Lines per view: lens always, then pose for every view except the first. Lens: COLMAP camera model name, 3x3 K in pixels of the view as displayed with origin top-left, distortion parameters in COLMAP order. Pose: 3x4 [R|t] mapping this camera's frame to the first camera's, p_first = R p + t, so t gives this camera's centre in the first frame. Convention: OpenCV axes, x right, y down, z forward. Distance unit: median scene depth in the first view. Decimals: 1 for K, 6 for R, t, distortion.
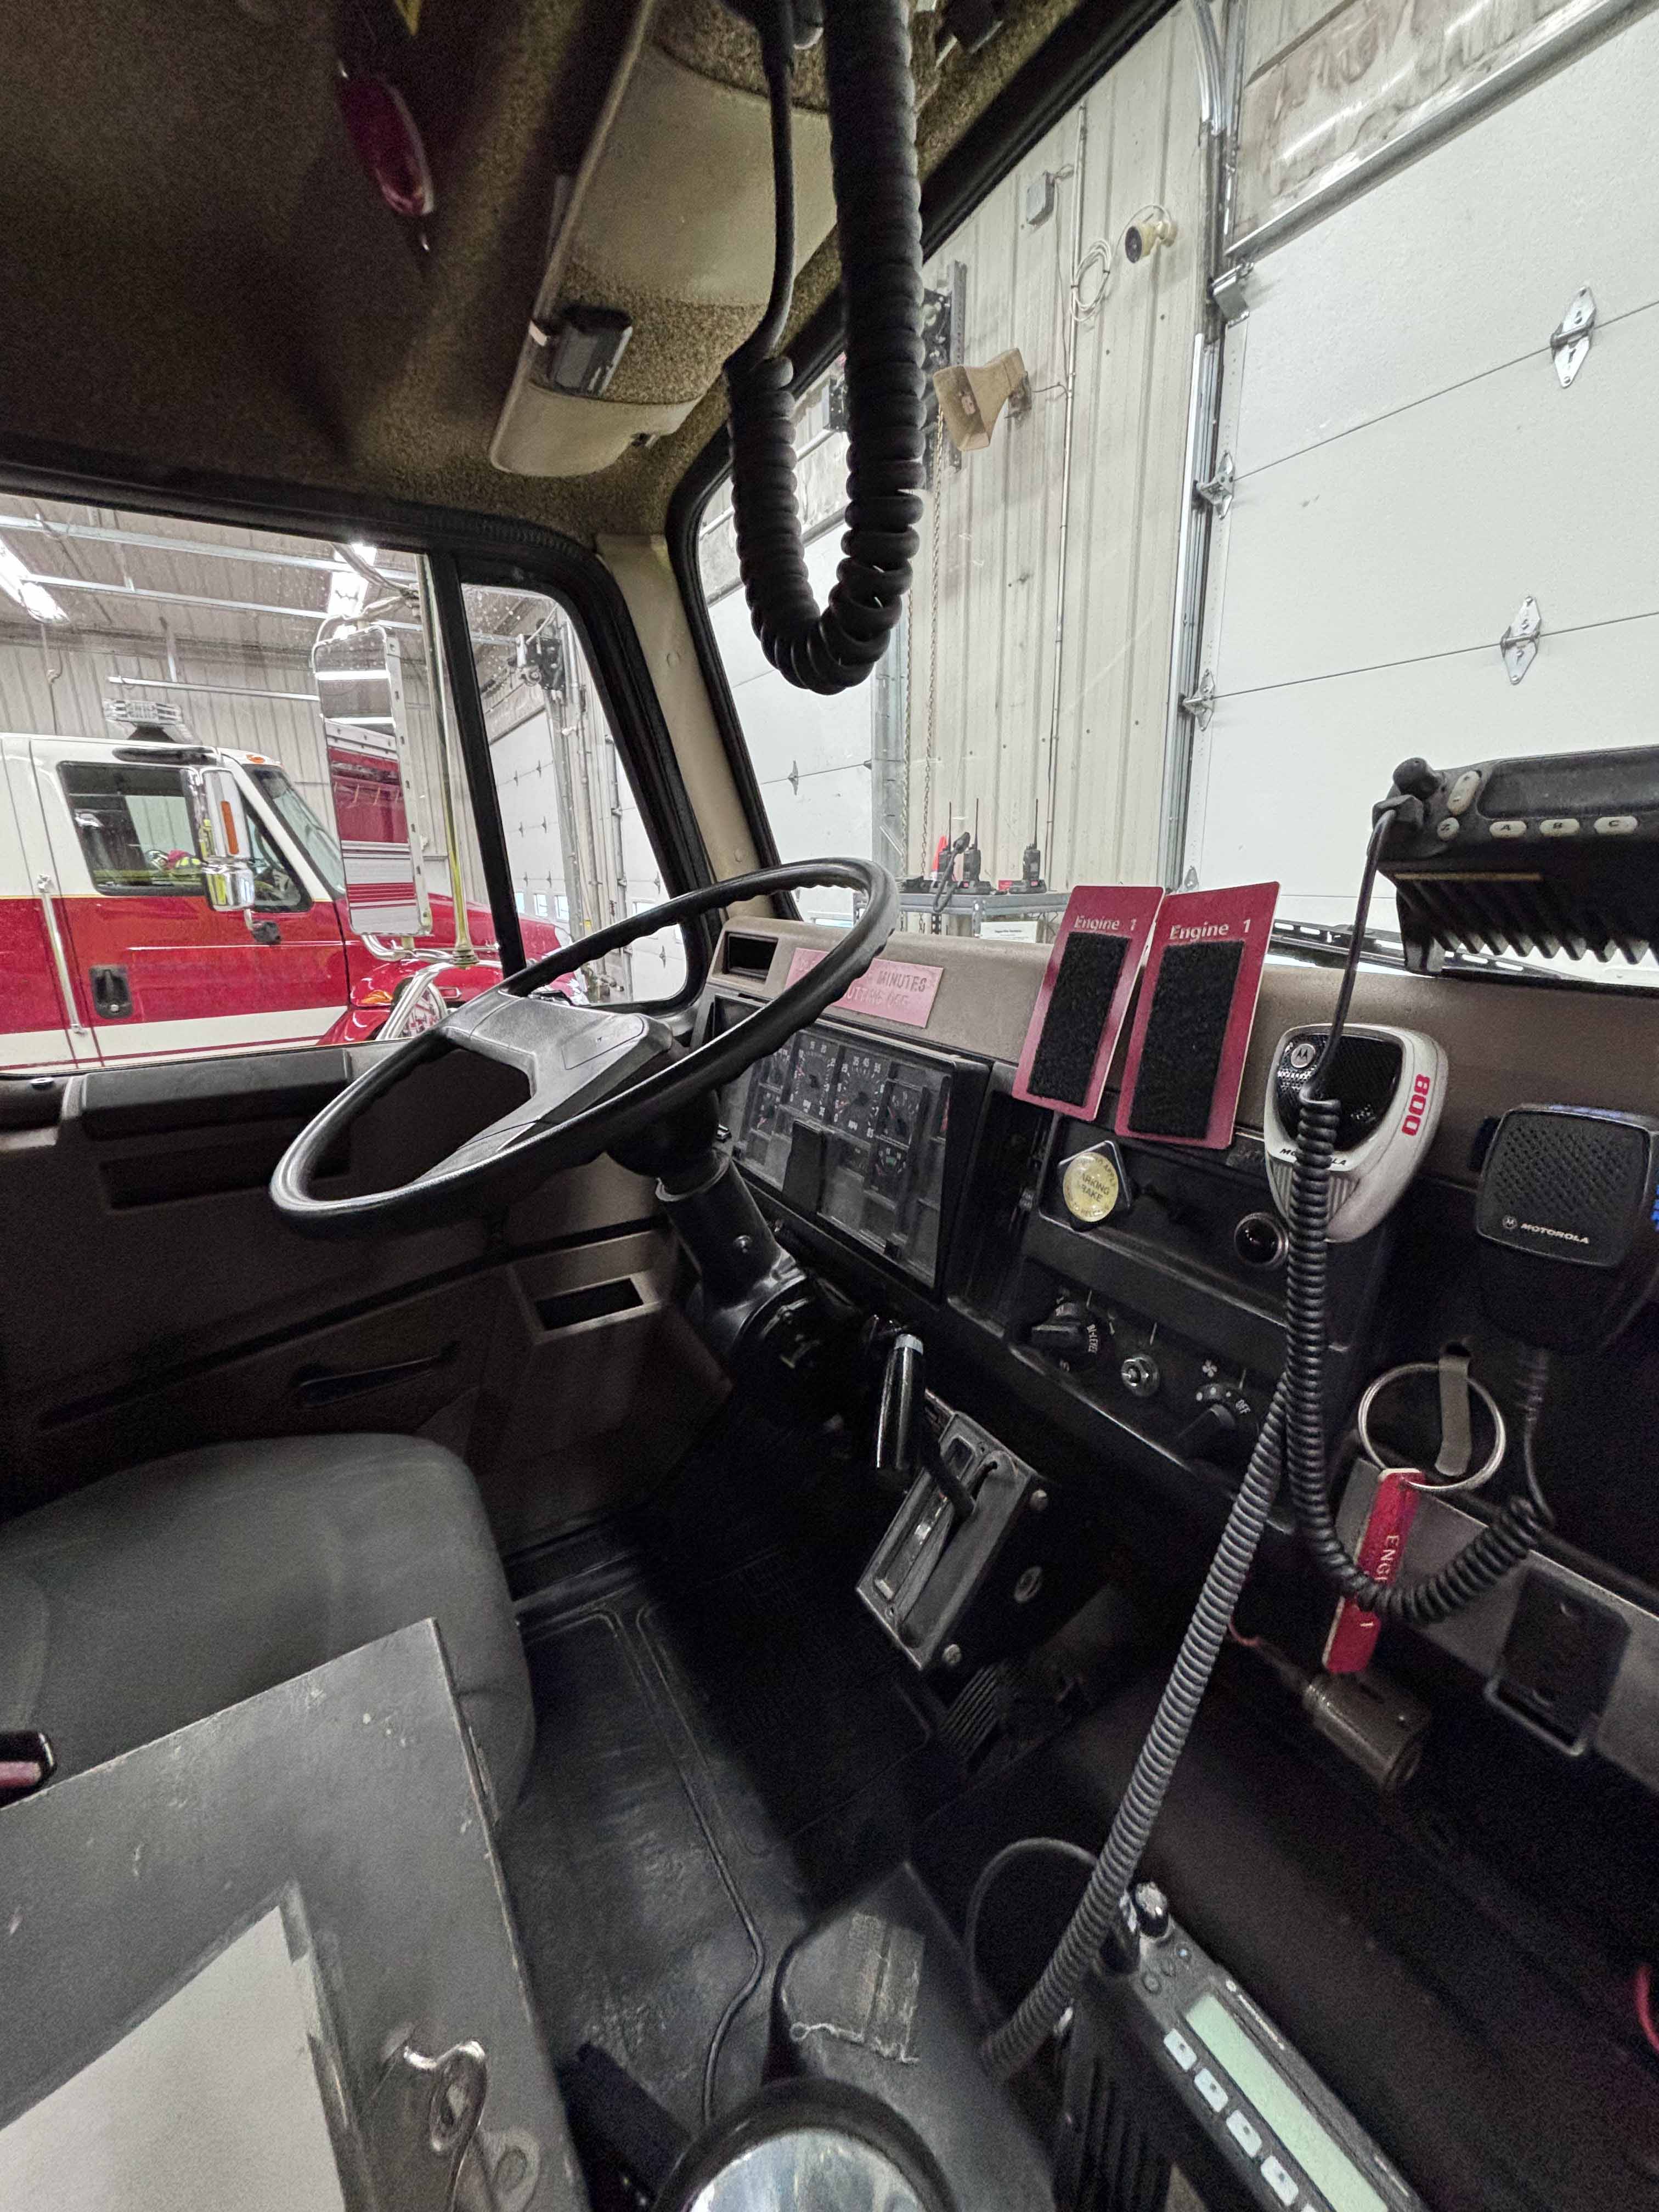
lens RADIAL K [[882.0, 0, 829.5], [0, 882.0, 1106.0], [0, 0, 1]] dist [-0.001126, -0.000270]
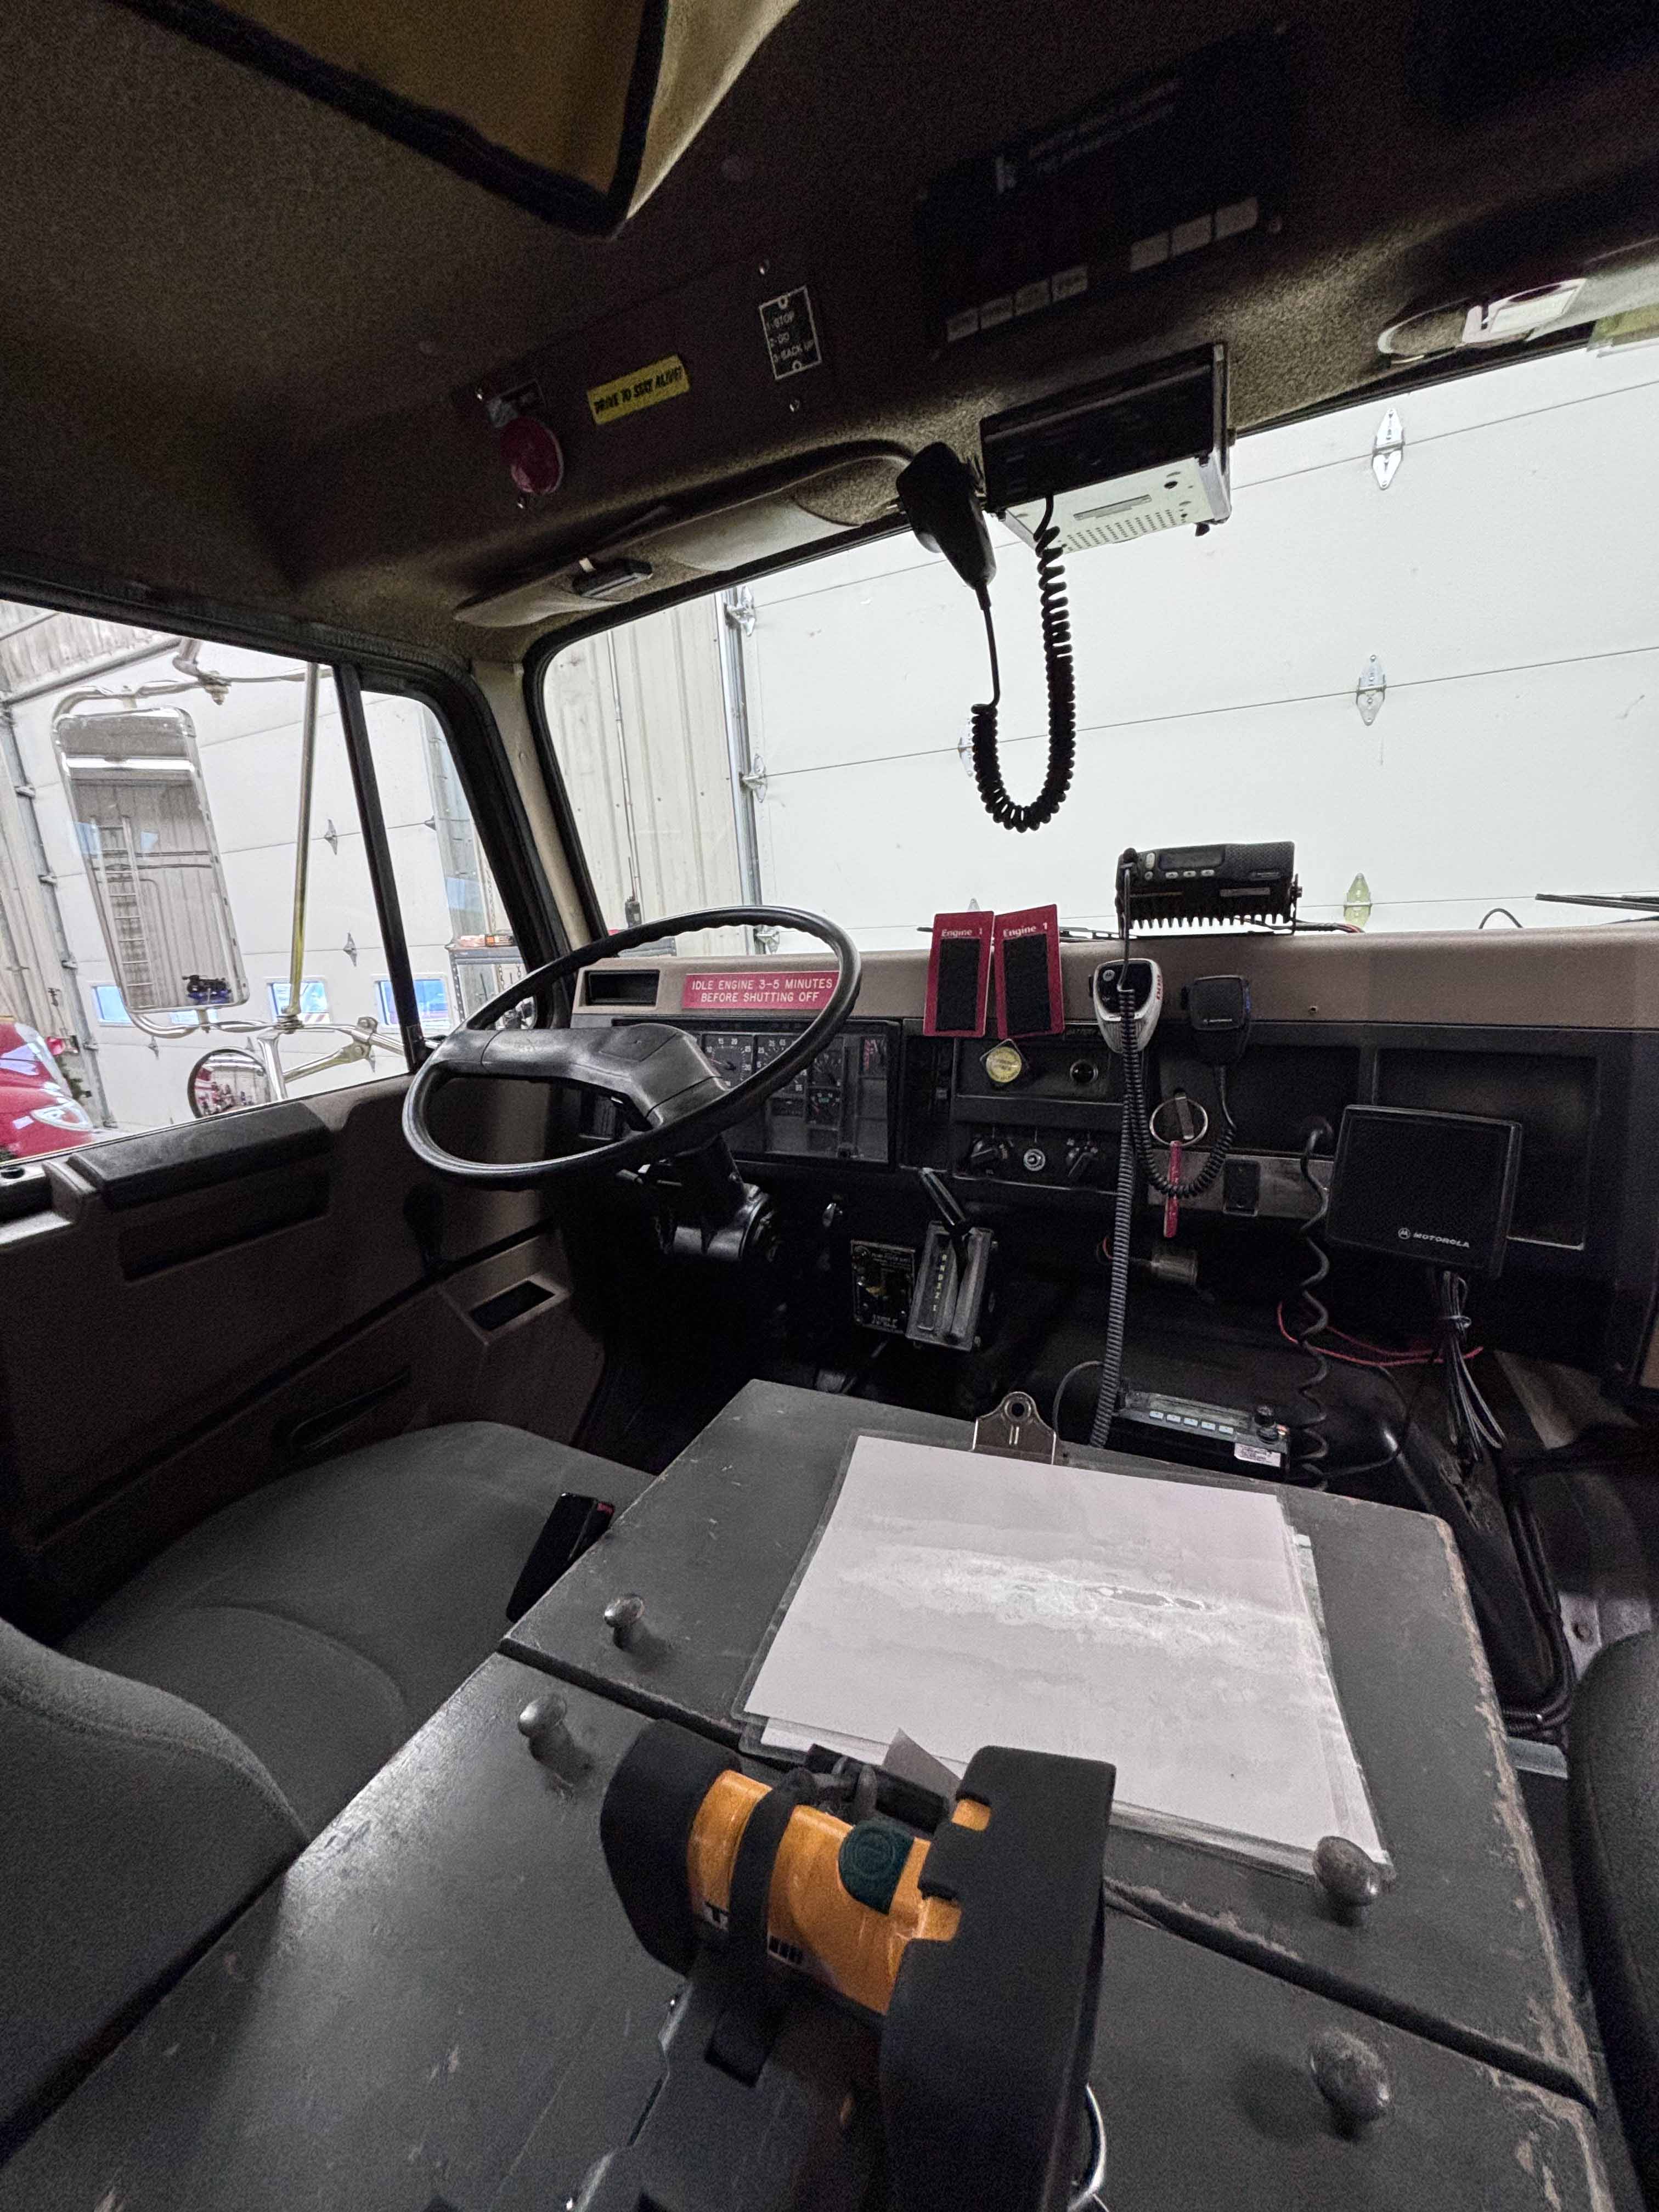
lens RADIAL K [[874.1, 0, 829.1], [0, 874.1, 1118.0], [0, 0, 1]] dist [0.001421, -0.000027]
pose [[0.857008, -0.163049, 0.488828, -0.615684], [0.183525, 0.982996, 0.006125, 0.078175], [-0.481515, 0.084463, 0.872358, -0.293069]]
